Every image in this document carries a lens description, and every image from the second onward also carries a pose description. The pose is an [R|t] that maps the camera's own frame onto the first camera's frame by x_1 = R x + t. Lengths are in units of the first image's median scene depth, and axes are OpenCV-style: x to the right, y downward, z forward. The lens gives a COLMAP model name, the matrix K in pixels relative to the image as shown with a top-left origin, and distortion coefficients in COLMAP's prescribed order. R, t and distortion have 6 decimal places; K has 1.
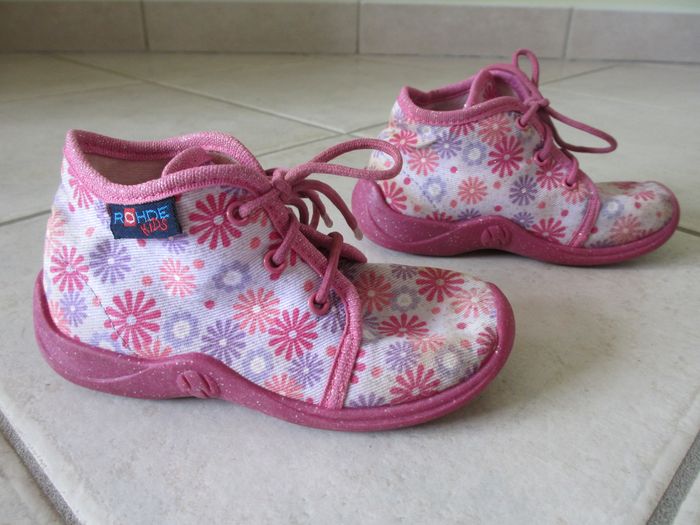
lens RADIAL K [[592.8, 0, 350.0], [0, 592.8, 262.5], [0, 0, 1]] dist [-0.006338, -0.005529]
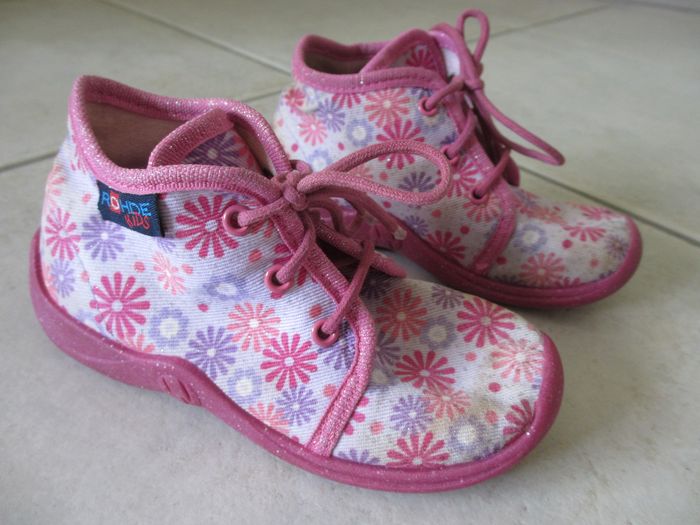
lens RADIAL K [[592.8, 0, 350.0], [0, 592.8, 262.5], [0, 0, 1]] dist [-0.006338, -0.005529]
pose [[0.971121, 0.196729, -0.134984, 0.075036], [-0.177414, 0.973727, 0.142757, -0.154130], [0.159522, -0.114686, 0.980510, 0.195883]]
